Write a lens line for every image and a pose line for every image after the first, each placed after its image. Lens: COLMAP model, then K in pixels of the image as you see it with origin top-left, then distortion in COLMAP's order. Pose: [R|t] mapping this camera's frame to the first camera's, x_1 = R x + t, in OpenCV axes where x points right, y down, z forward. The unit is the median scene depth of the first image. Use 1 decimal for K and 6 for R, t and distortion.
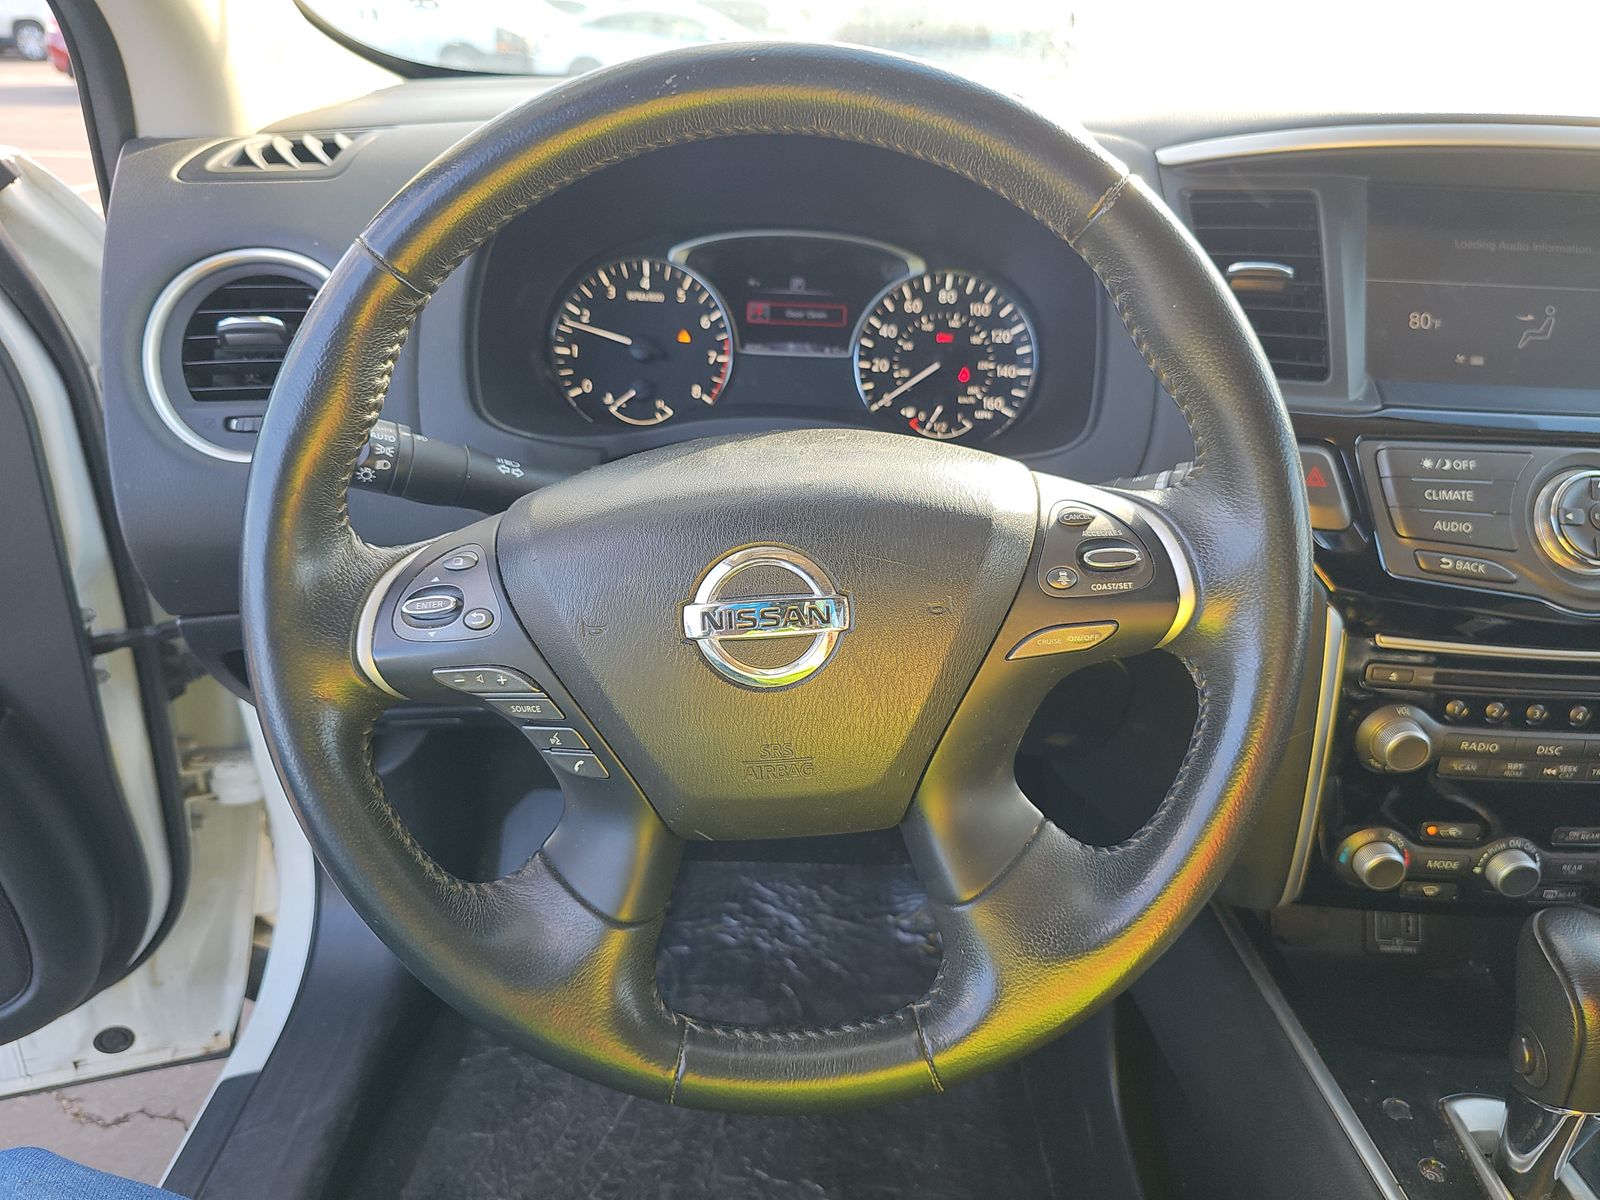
lens RADIAL K [[1090.4, 0, 788.0], [0, 1090.4, 588.3], [0, 0, 1]] dist [0.023652, -0.022631]
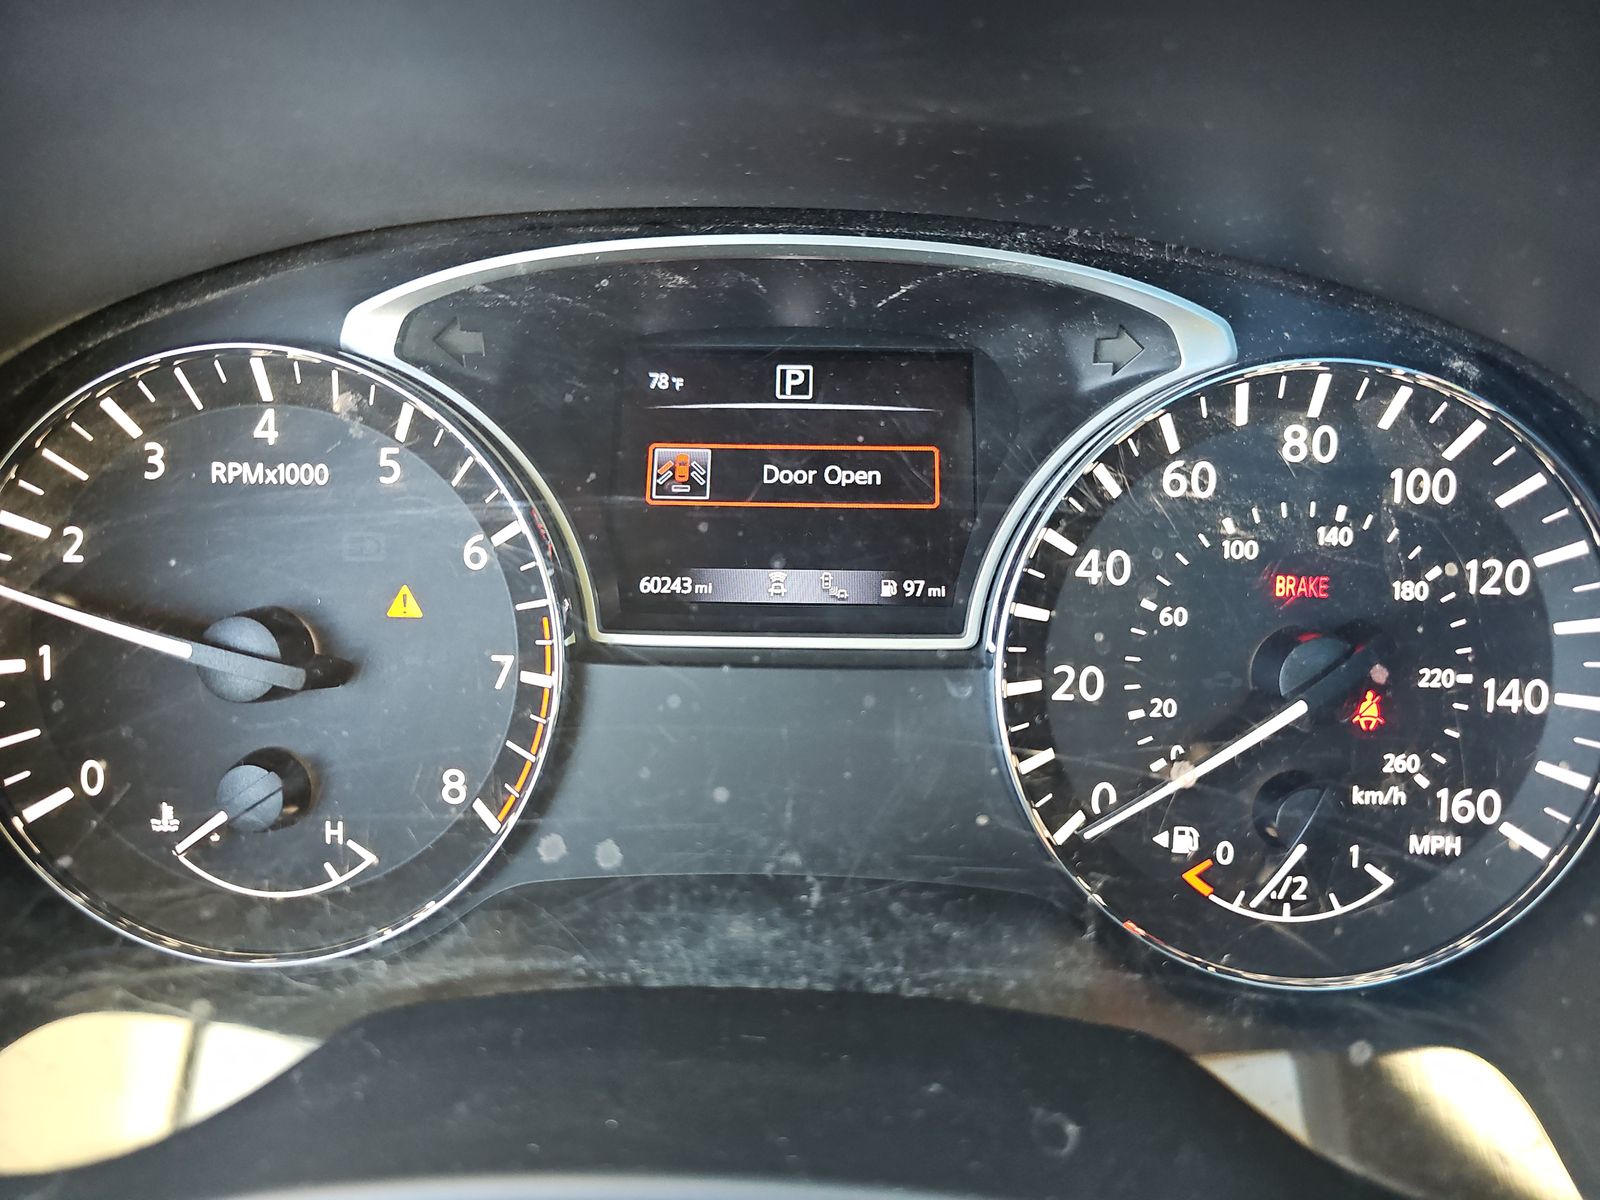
lens RADIAL K [[1090.4, 0, 801.4], [0, 1090.4, 595.0], [0, 0, 1]] dist [0.023652, -0.022631]
pose [[0.999551, -0.027717, -0.011420, 0.014280], [0.028070, 0.999094, 0.031994, -0.239918], [0.010522, -0.032300, 0.999423, 0.707558]]
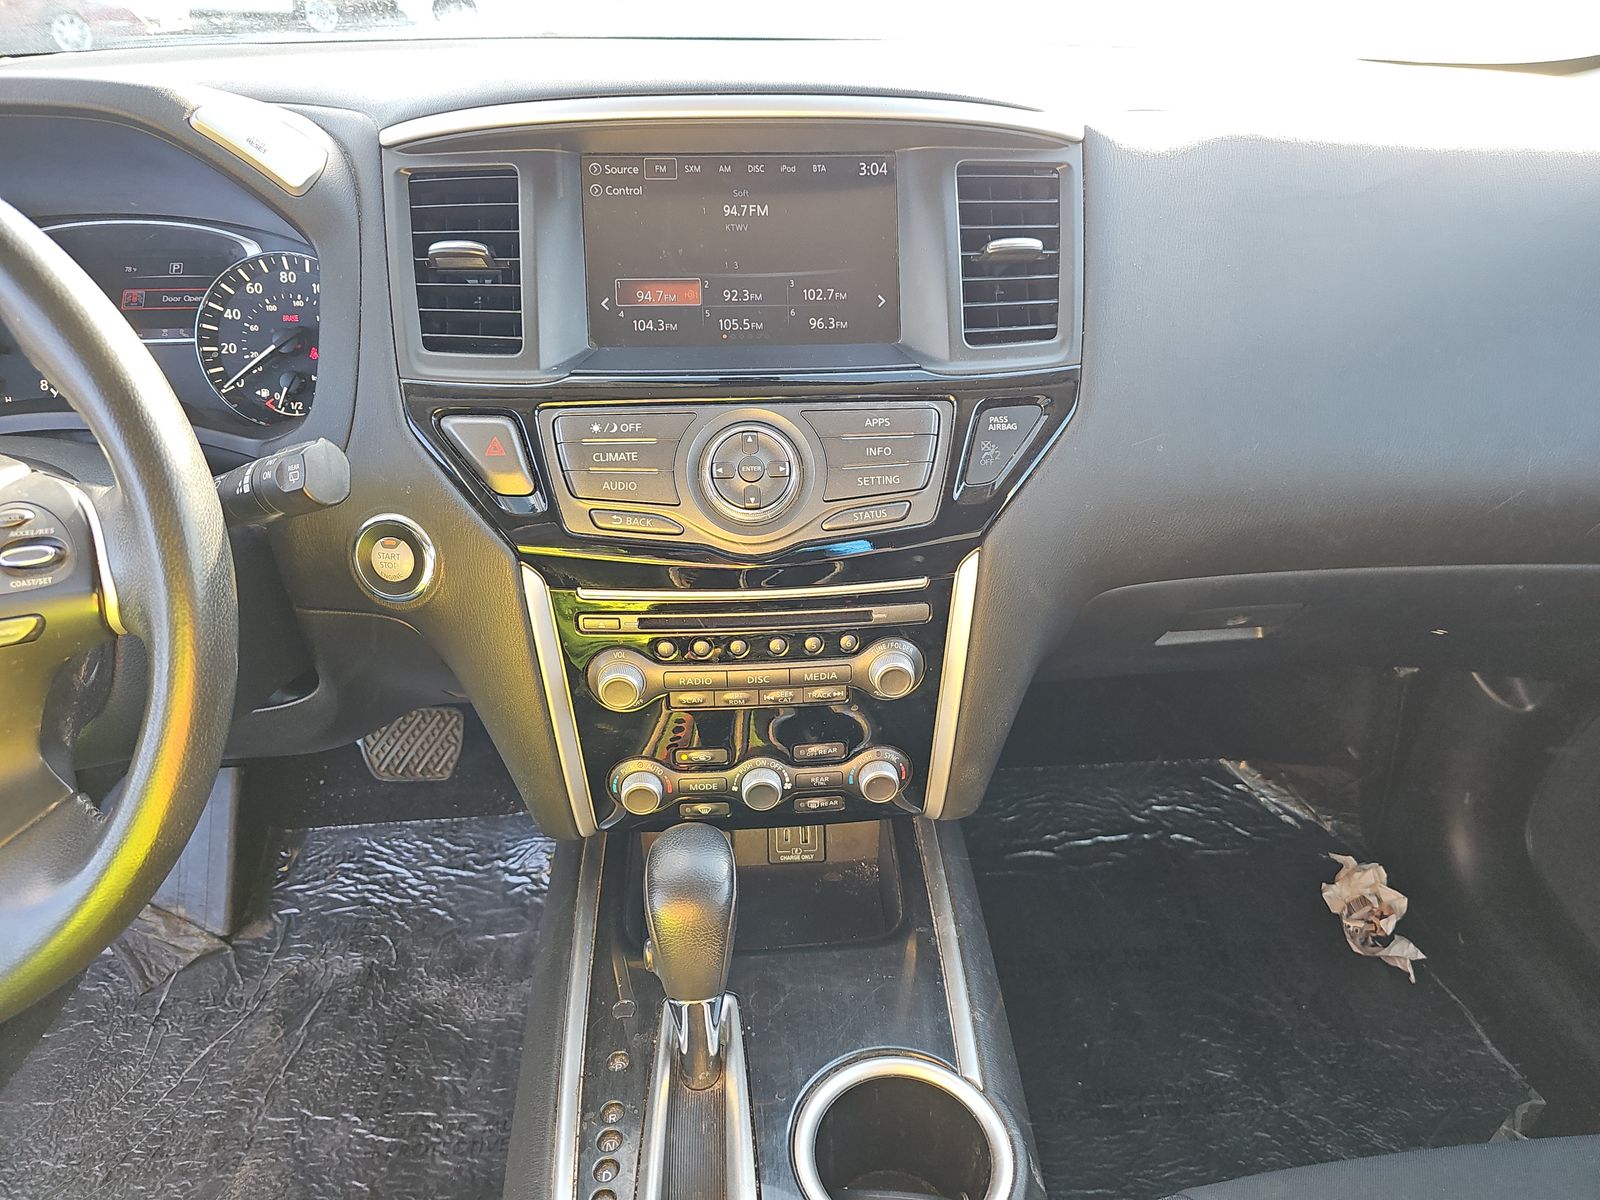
lens RADIAL K [[1090.4, 0, 811.5], [0, 1090.4, 612.5], [0, 0, 1]] dist [0.023652, -0.022631]
pose [[0.995286, -0.072986, 0.063864, 0.544831], [0.067798, 0.994491, 0.079945, -0.003541], [-0.069347, -0.075238, 0.994751, -0.078049]]
